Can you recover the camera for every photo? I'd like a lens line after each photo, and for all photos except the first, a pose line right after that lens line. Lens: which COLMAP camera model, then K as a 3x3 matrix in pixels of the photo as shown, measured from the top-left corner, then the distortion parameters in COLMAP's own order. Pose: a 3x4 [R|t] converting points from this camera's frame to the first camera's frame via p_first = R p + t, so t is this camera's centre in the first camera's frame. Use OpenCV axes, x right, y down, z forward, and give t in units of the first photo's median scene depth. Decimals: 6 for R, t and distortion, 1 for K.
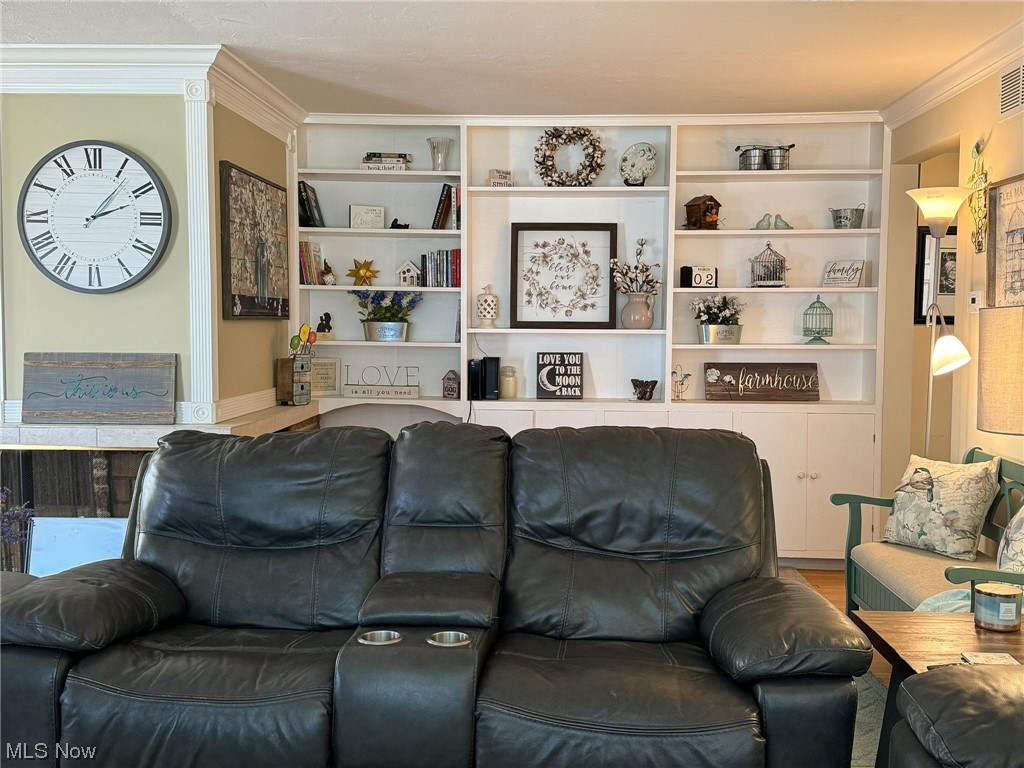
lens RADIAL K [[1039.9, 0, 512.0], [0, 1039.9, 384.0], [0, 0, 1]] dist [0.191096, -0.371667]
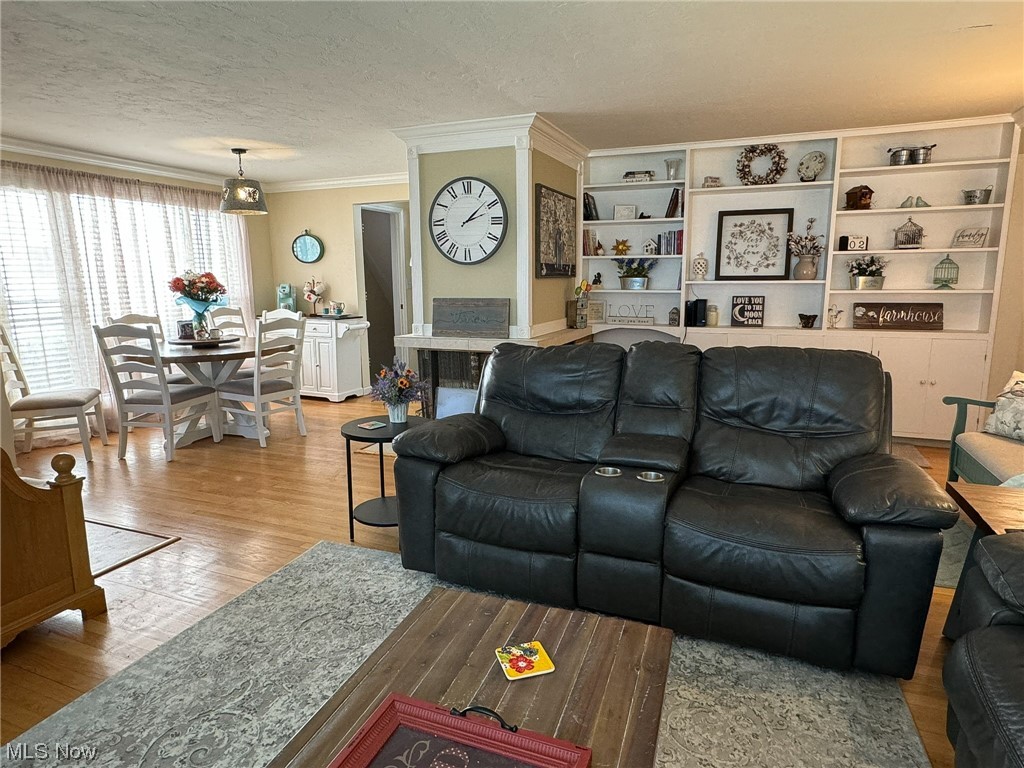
lens RADIAL K [[603.3, 0, 512.0], [0, 603.3, 384.0], [0, 0, 1]] dist [-0.001328, 0.002795]
pose [[0.941573, 0.044124, -0.333906, 0.026870], [-0.005611, 0.993299, 0.115440, -0.002941], [0.336762, -0.106821, 0.935511, 0.049152]]
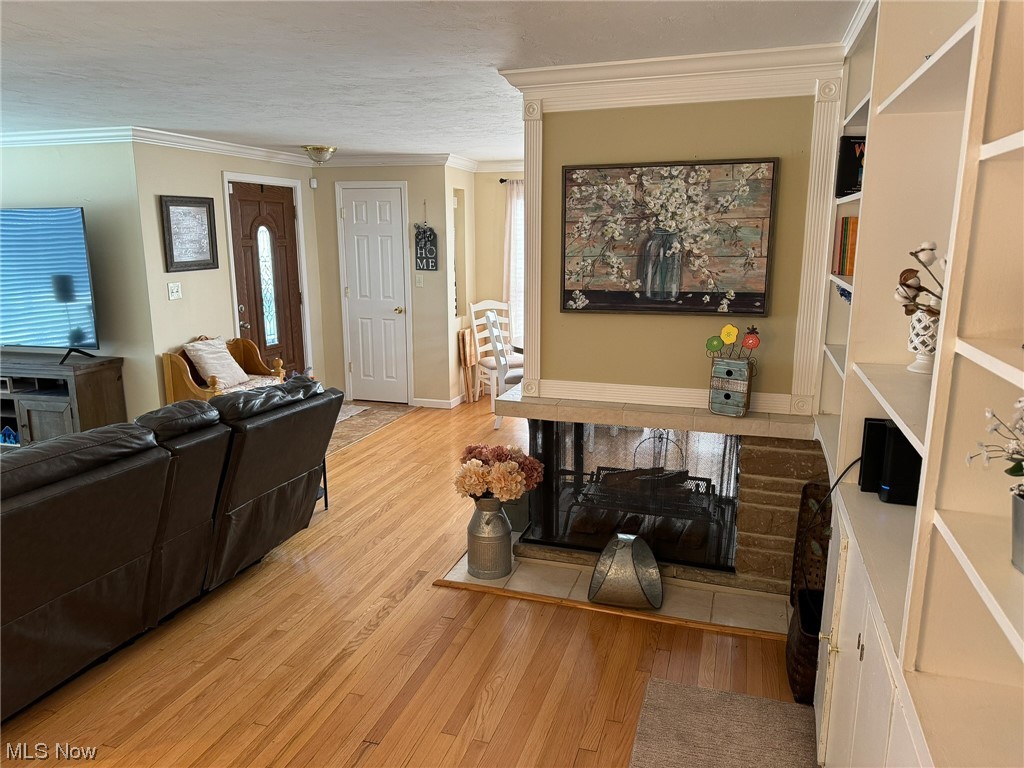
lens RADIAL K [[718.7, 0, 512.0], [0, 718.7, 384.0], [0, 0, 1]] dist [0.091822, 0.000392]
pose [[-0.259177, 0.191803, -0.946593, 0.498611], [-0.056160, 0.975432, 0.213023, -0.150618], [0.964196, 0.108372, -0.242038, 1.173557]]
